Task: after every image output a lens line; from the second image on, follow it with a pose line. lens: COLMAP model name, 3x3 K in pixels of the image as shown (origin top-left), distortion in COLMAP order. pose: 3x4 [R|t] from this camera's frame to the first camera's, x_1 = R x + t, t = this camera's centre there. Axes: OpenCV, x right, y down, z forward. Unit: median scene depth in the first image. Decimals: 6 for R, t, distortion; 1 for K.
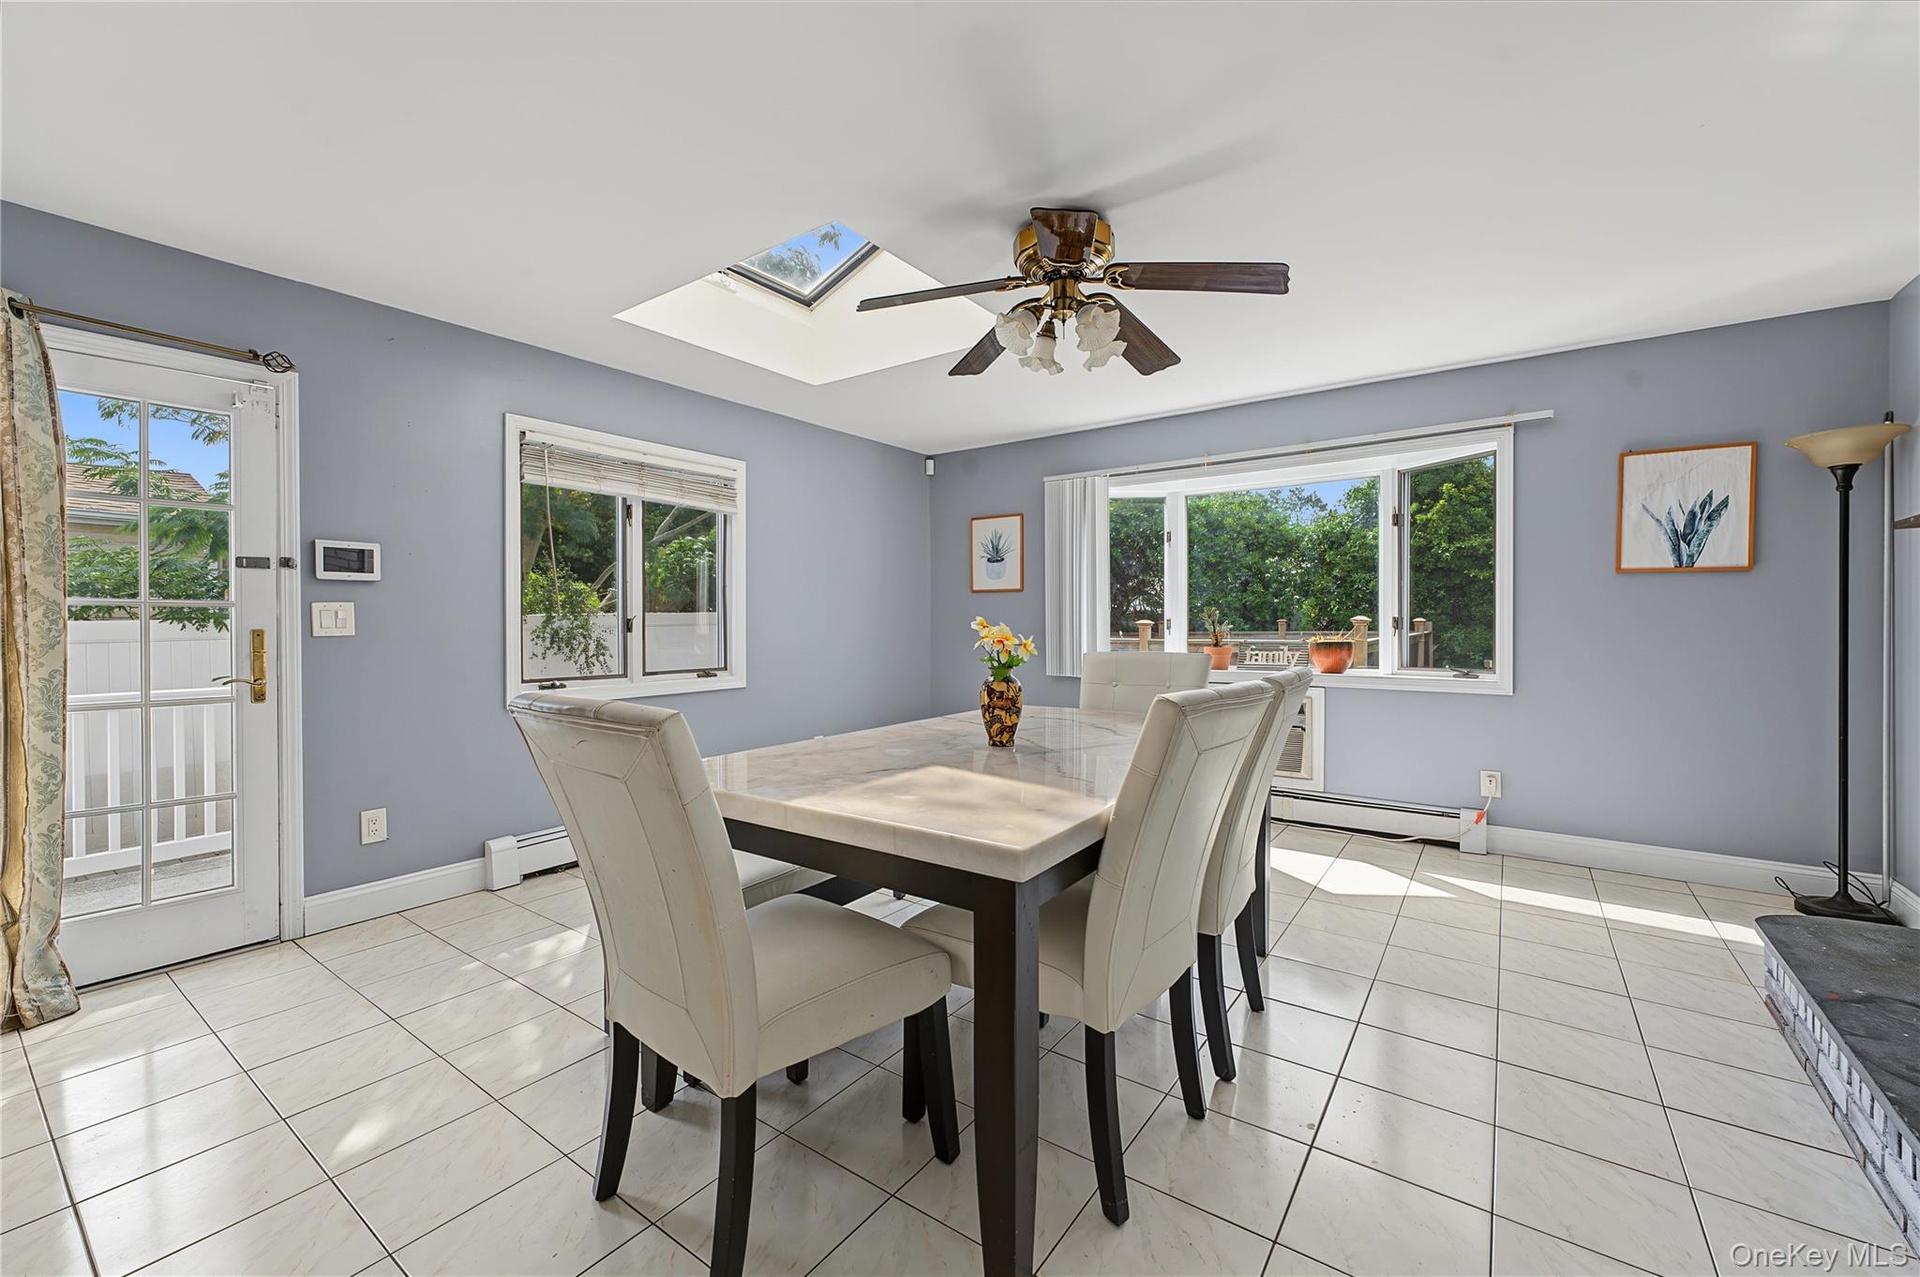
lens RADIAL K [[774.9, 0, 956.8], [0, 774.9, 629.8], [0, 0, 1]] dist [0.002405, 0.000449]
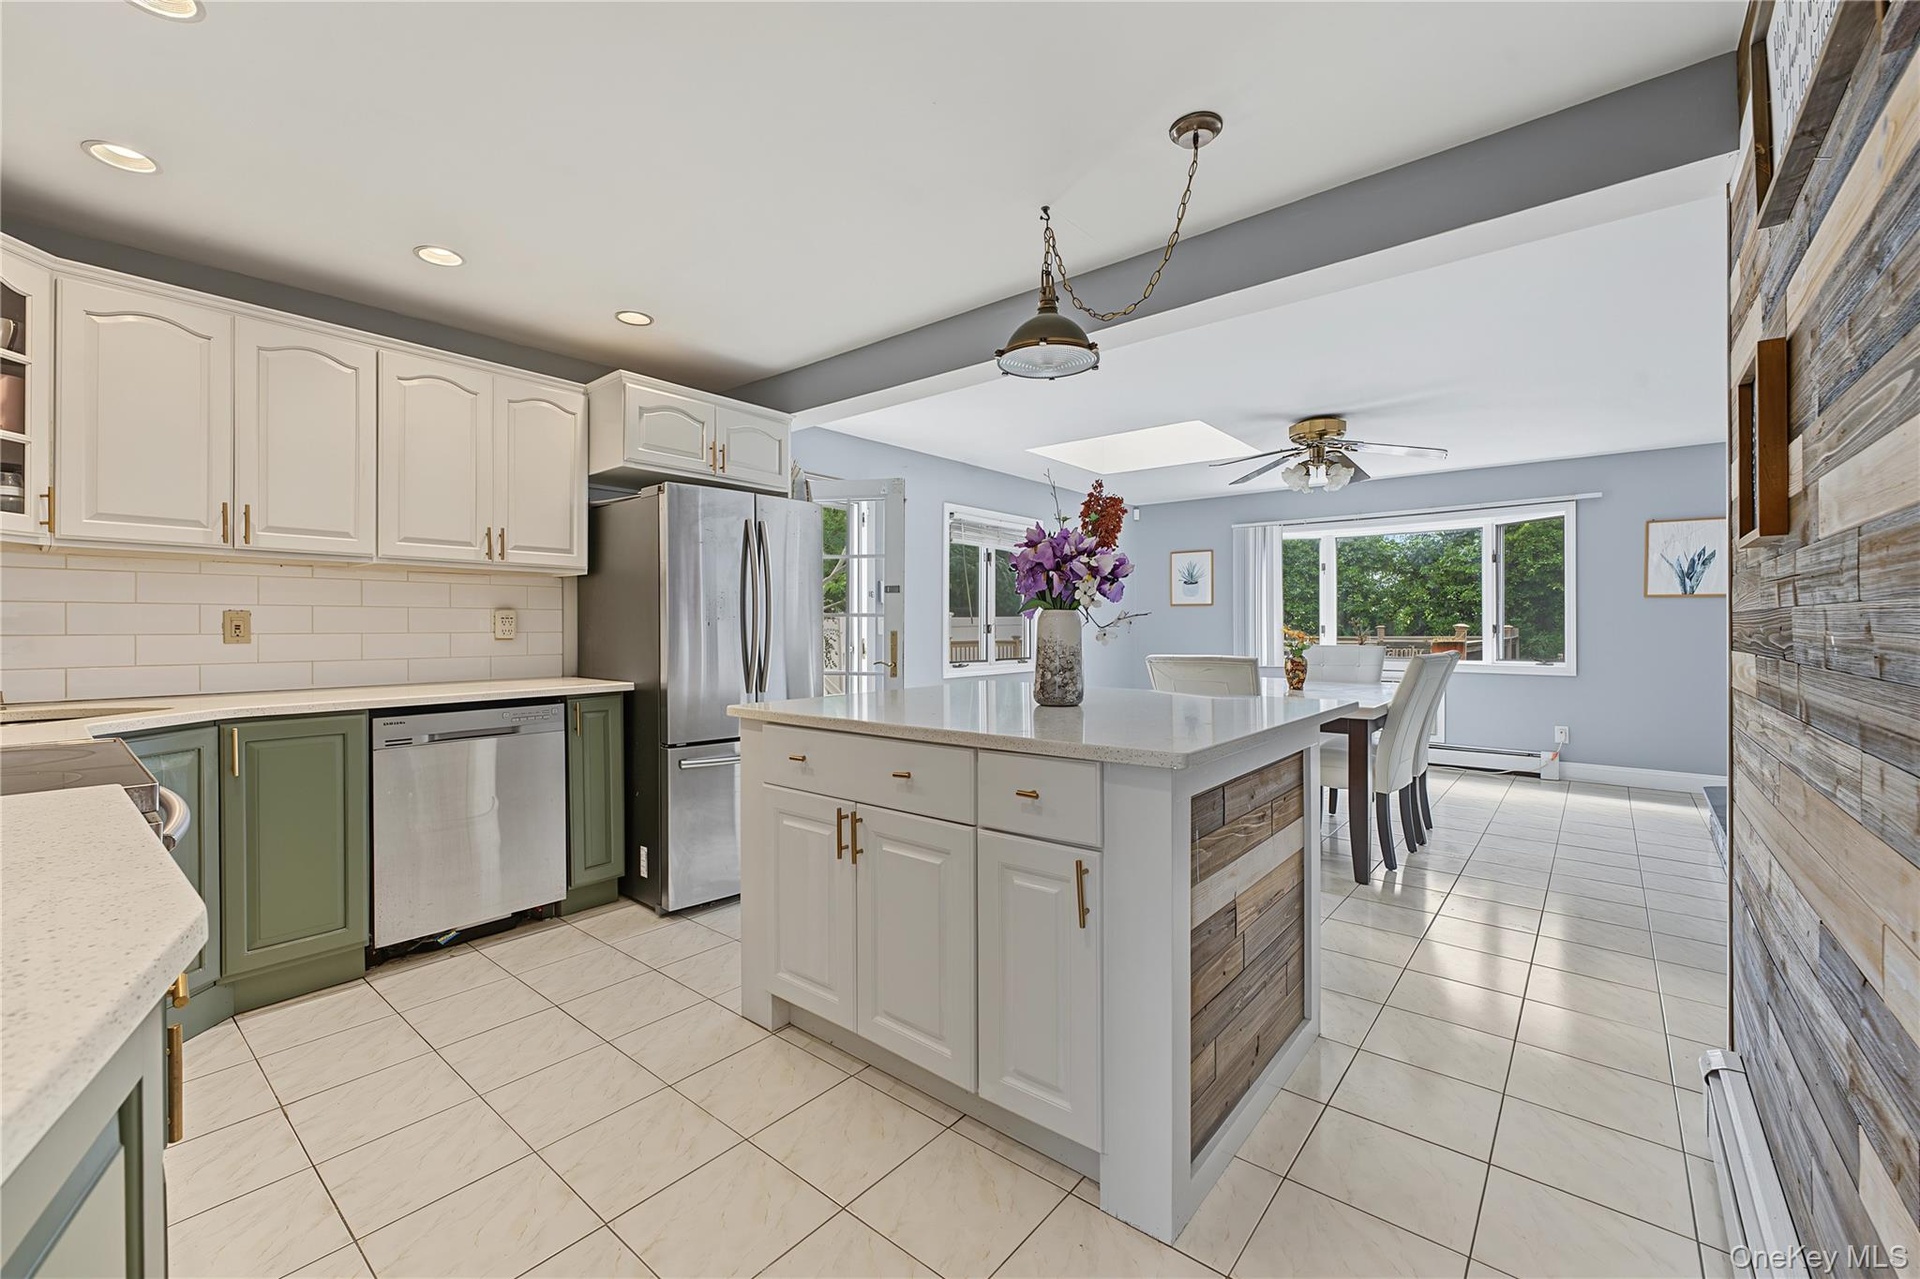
lens RADIAL K [[774.9, 0, 977.1], [0, 774.9, 630.2], [0, 0, 1]] dist [0.002405, 0.000449]
pose [[0.998339, 0.000956, -0.057612, -0.259716], [-0.001392, 0.999971, -0.007516, 0.005170], [0.057603, 0.007584, 0.998311, -0.413568]]
